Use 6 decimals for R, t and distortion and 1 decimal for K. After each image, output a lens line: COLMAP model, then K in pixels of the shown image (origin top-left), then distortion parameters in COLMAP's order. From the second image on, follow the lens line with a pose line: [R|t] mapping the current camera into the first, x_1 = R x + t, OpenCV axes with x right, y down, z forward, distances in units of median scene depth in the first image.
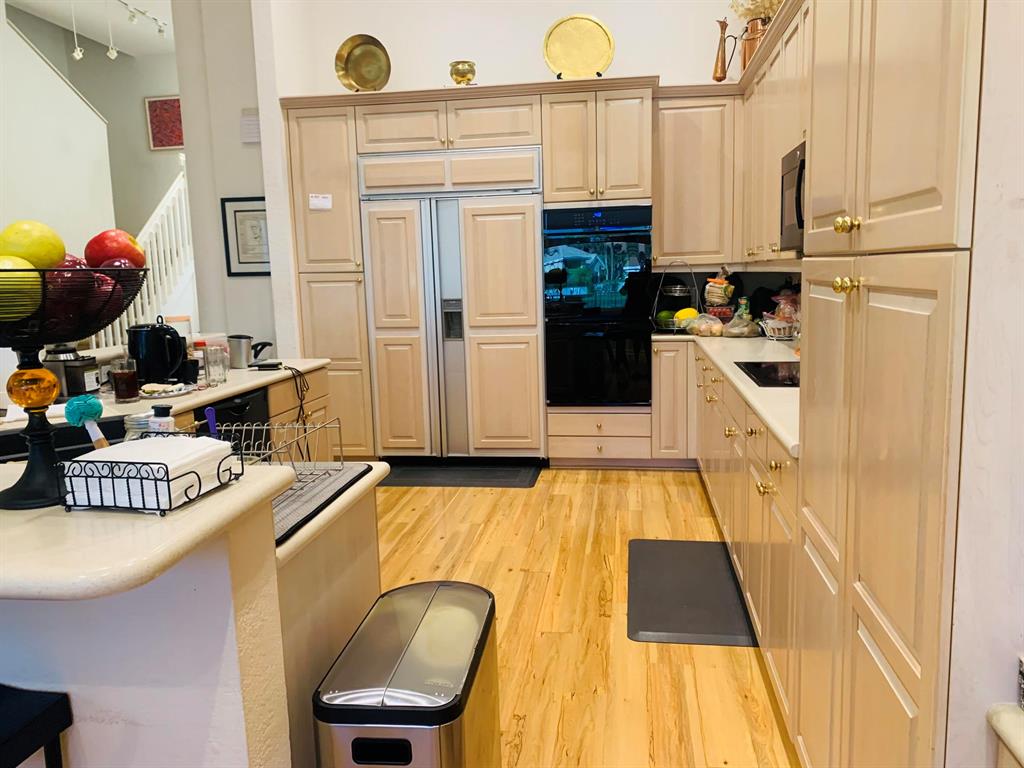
lens RADIAL K [[779.3, 0, 513.0], [0, 779.3, 385.9], [0, 0, 1]] dist [0.005178, -0.001025]
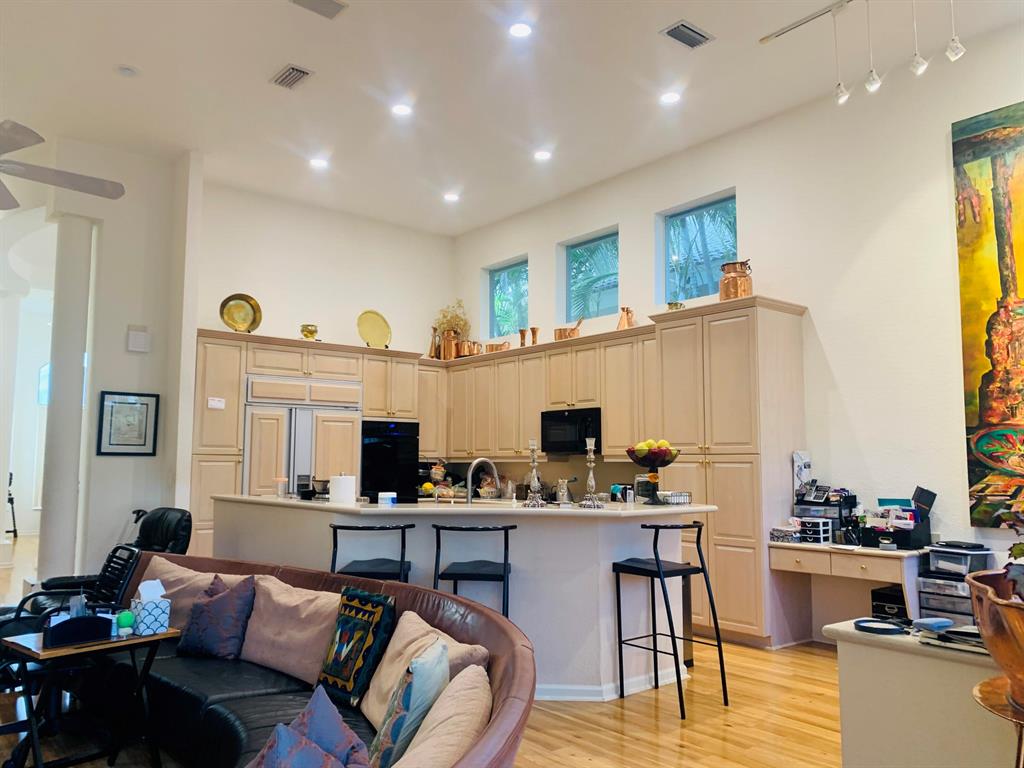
lens RADIAL K [[779.3, 0, 510.9], [0, 779.3, 381.7], [0, 0, 1]] dist [0.005178, -0.001025]
pose [[0.662605, 0.106441, 0.741367, -0.953646], [0.097530, 0.969159, -0.226314, 0.092133], [-0.742592, 0.222263, 0.631789, -0.272639]]
